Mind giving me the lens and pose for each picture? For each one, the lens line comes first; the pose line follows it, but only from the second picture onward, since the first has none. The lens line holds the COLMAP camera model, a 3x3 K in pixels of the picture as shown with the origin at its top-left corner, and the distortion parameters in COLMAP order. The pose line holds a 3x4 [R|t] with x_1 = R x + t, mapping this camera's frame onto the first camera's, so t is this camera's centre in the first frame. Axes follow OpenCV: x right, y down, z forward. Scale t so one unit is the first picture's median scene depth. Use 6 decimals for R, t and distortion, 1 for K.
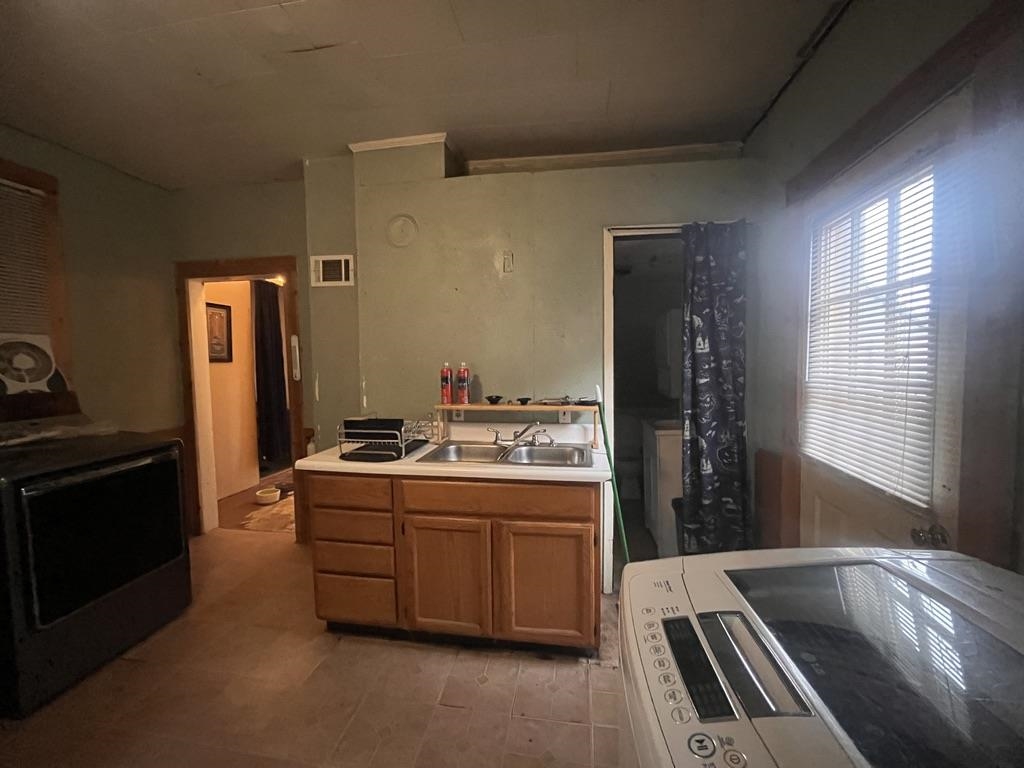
lens RADIAL K [[414.8, 0, 515.9], [0, 414.8, 386.2], [0, 0, 1]] dist [-0.006351, -0.000353]
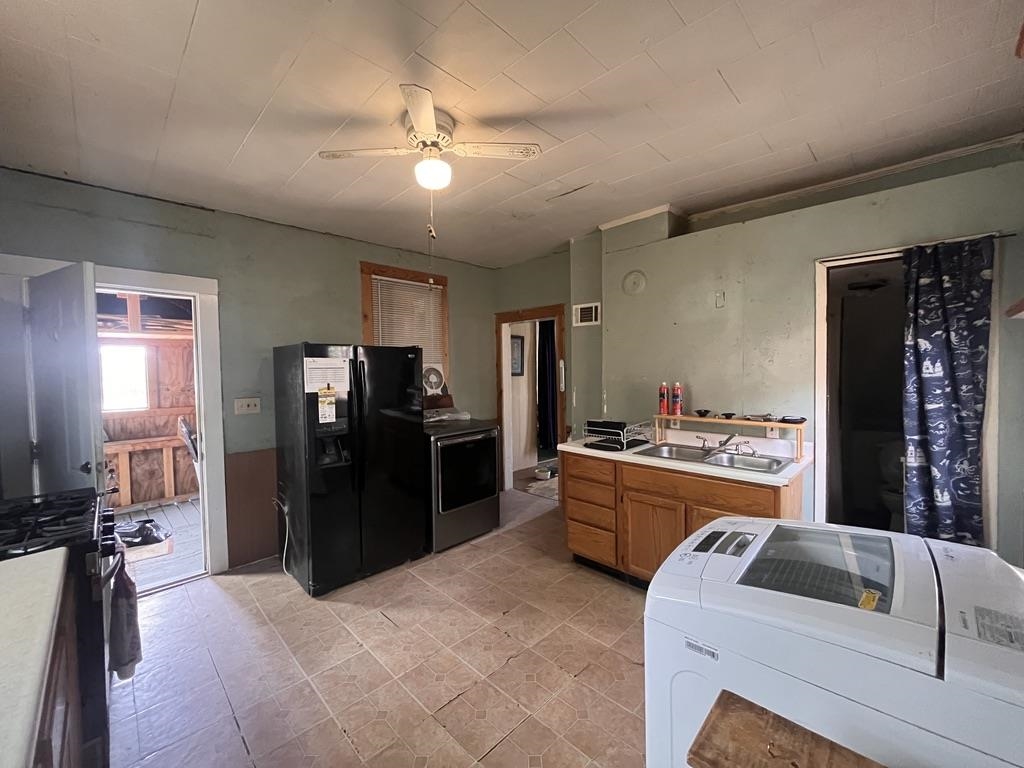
lens RADIAL K [[414.8, 0, 509.7], [0, 414.8, 384.0], [0, 0, 1]] dist [-0.006351, -0.000353]
pose [[0.809406, 0.018318, -0.586964, 0.210309], [-0.032625, 0.999372, -0.013801, -0.018472], [0.586342, 0.030320, 0.809496, -0.339765]]
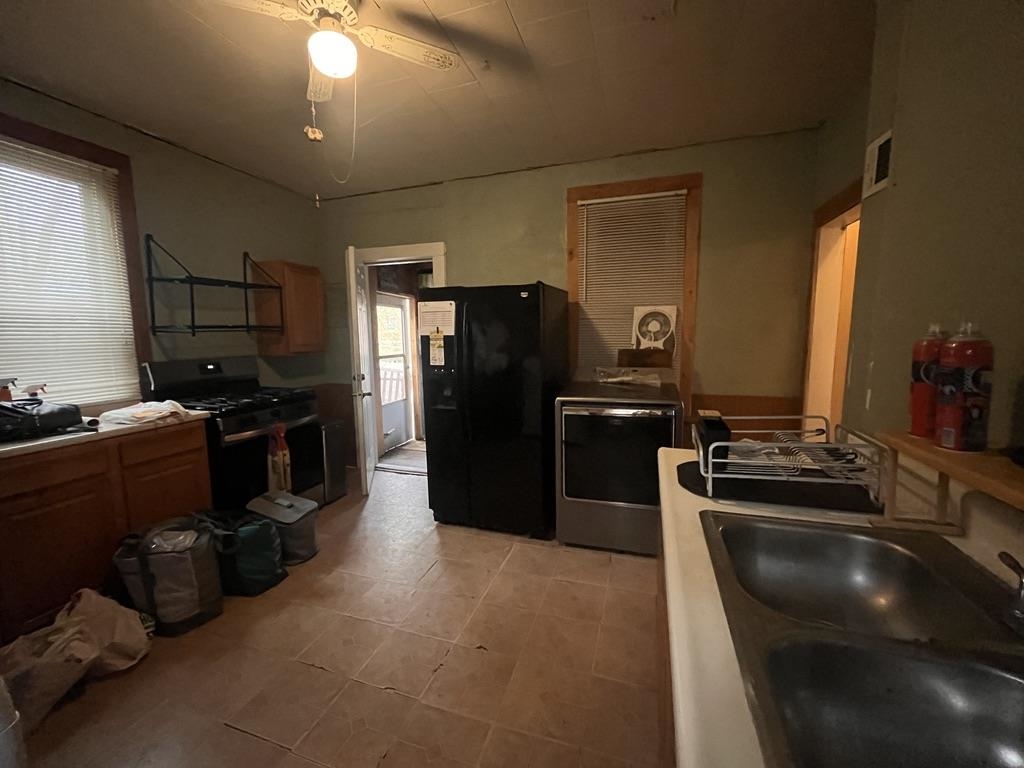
lens RADIAL K [[414.8, 0, 505.9], [0, 414.8, 382.4], [0, 0, 1]] dist [-0.006351, -0.000353]
pose [[-0.160675, 0.128330, -0.978629, 0.269220], [-0.054022, 0.988882, 0.138544, -0.038819], [0.985528, 0.075128, -0.151956, 0.733242]]
